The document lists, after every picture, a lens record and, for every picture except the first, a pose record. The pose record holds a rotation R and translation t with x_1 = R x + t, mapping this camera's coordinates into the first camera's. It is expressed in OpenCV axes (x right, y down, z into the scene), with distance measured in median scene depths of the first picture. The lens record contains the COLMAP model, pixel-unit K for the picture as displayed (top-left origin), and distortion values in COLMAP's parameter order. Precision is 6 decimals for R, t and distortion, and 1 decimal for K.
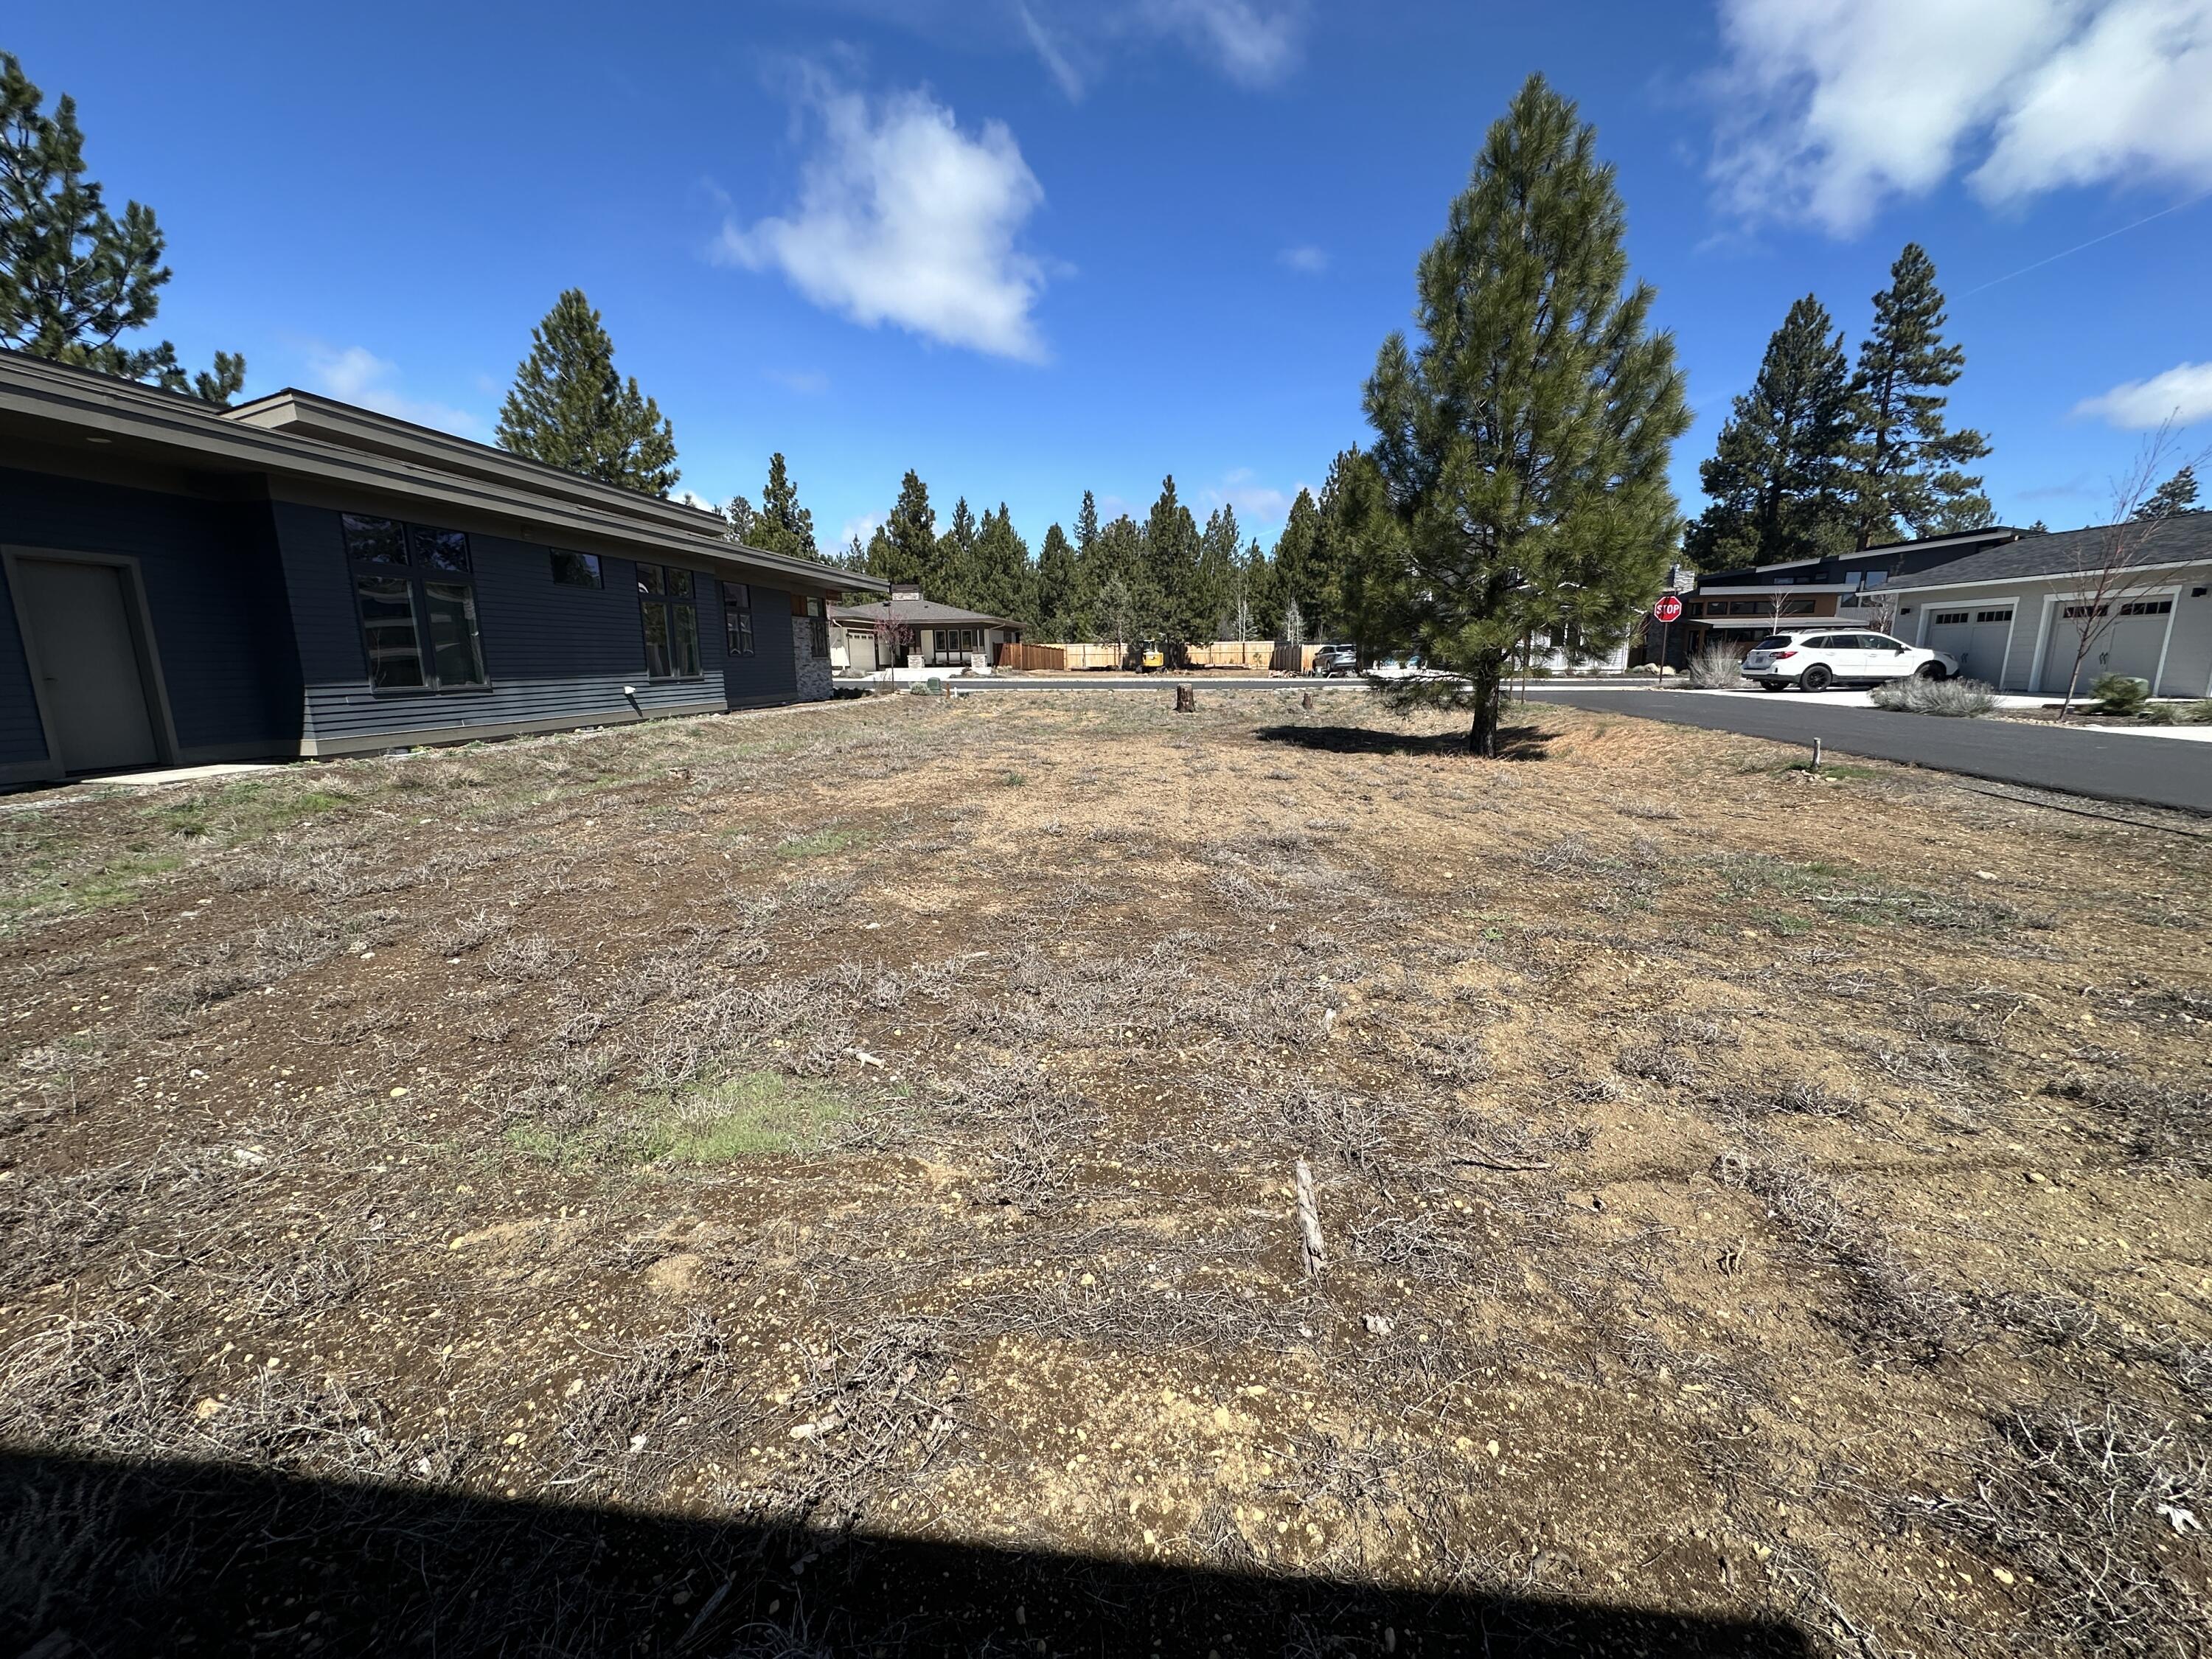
lens RADIAL K [[898.5, 0, 1098.1], [0, 898.5, 828.7], [0, 0, 1]] dist [0.020142, 0.000287]
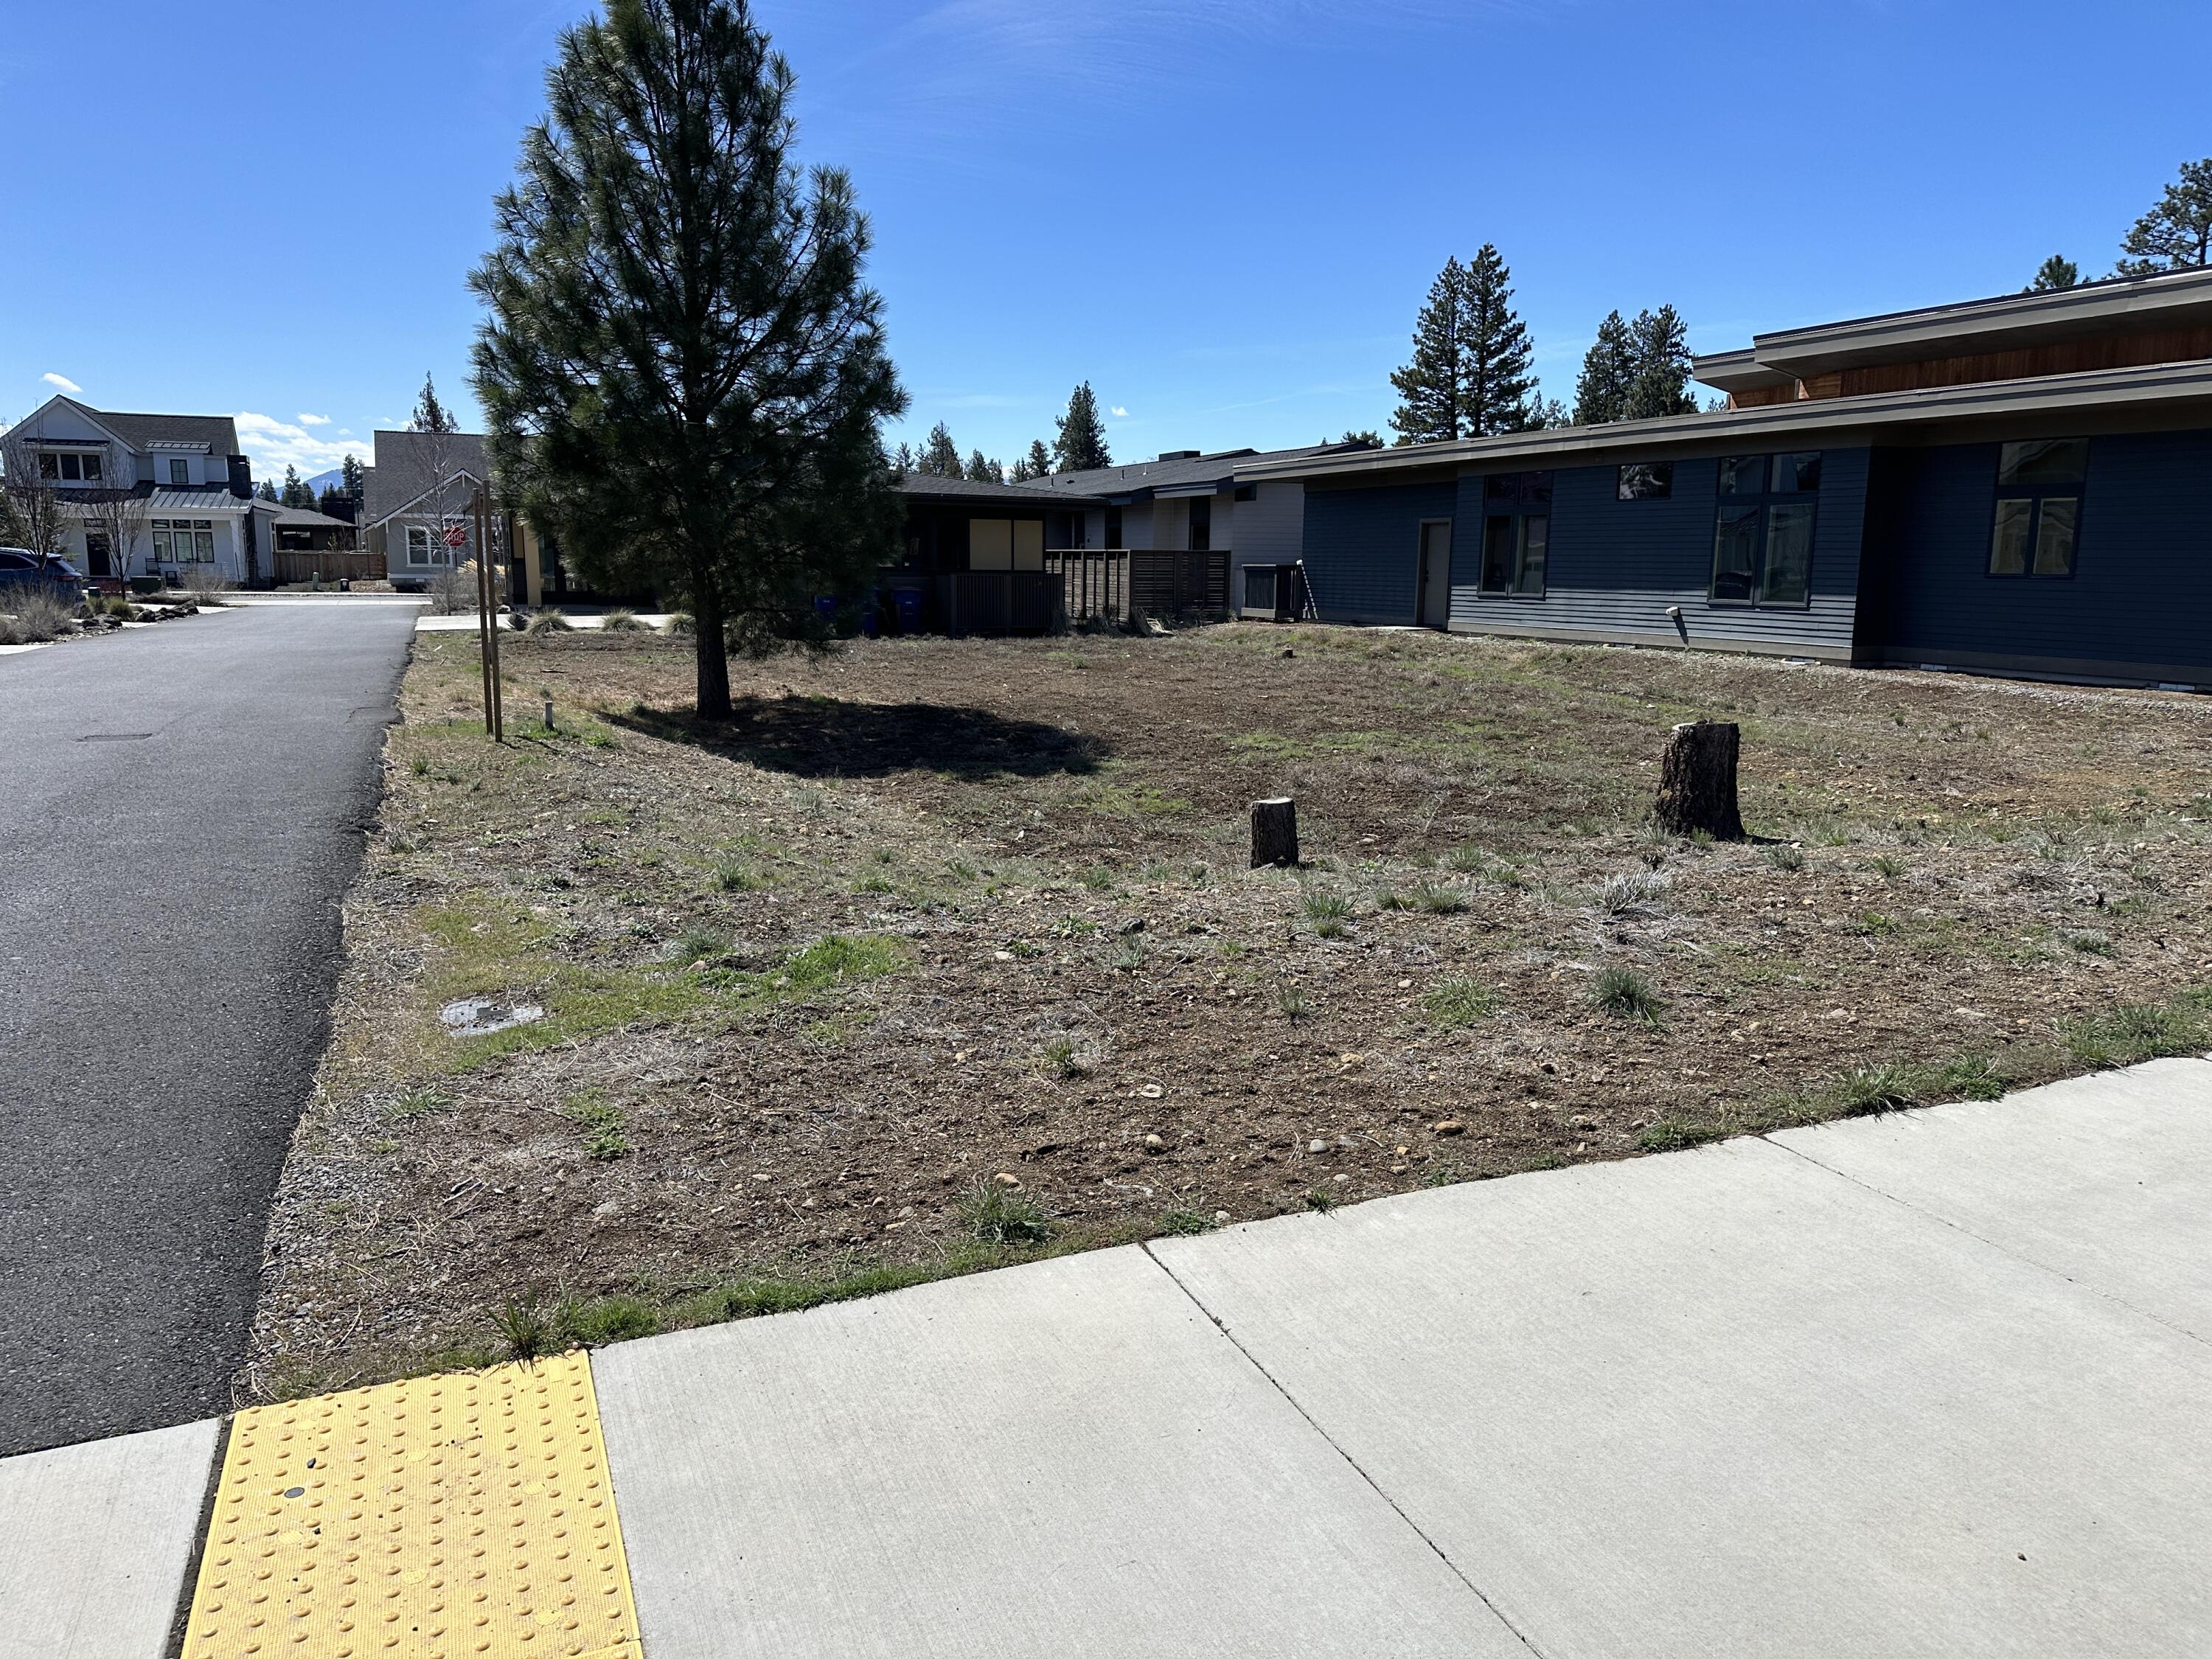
lens RADIAL K [[1558.5, 0, 1113.0], [0, 1558.5, 834.9], [0, 0, 1]] dist [0.120215, -0.150373]
pose [[-0.866413, 0.092666, -0.490654, 0.648612], [-0.094637, 0.934344, 0.343577, -0.404837], [0.490277, 0.344113, -0.800759, 1.951793]]
